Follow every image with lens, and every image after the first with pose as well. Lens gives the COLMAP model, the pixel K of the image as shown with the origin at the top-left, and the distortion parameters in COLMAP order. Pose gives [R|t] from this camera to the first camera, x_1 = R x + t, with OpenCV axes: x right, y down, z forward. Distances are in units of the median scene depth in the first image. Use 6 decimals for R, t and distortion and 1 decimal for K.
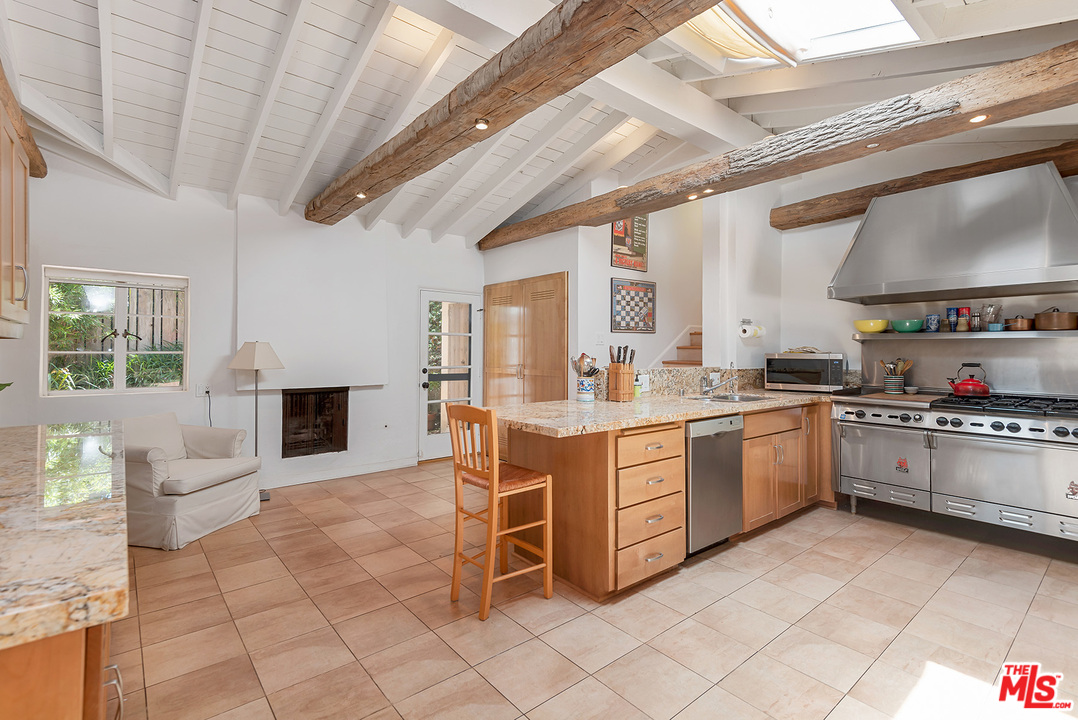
lens RADIAL K [[499.4, 0, 540.4], [0, 499.4, 346.8], [0, 0, 1]] dist [0.041348, -0.014646]
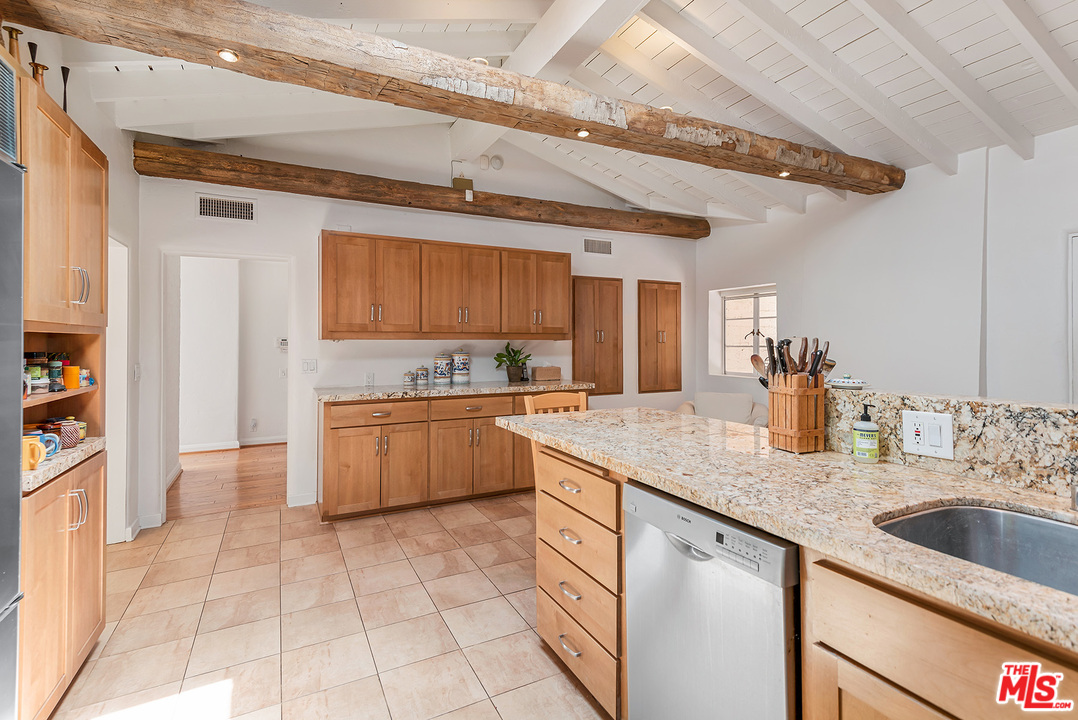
lens RADIAL K [[499.4, 0, 540.4], [0, 499.4, 346.8], [0, 0, 1]] dist [0.041348, -0.014646]
pose [[-0.216334, -0.000871, -0.976319, 0.707190], [0.006755, 0.999974, -0.002388, 0.004879], [0.976296, -0.007111, -0.216322, 0.858420]]
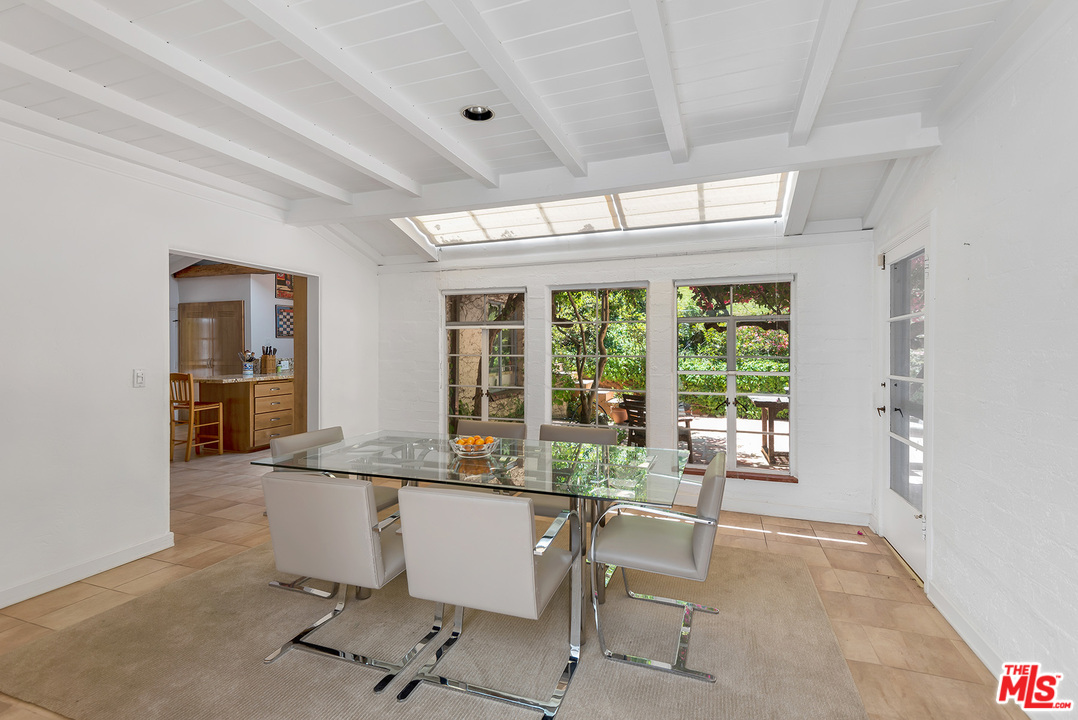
lens RADIAL K [[492.6, 0, 540.0], [0, 492.6, 348.5], [0, 0, 1]] dist [0.032977, -0.014211]
pose [[0.863250, -0.009953, 0.504678, 0.096056], [0.005697, 0.999934, 0.009976, -0.006760], [-0.504744, -0.005736, 0.863250, -1.273875]]
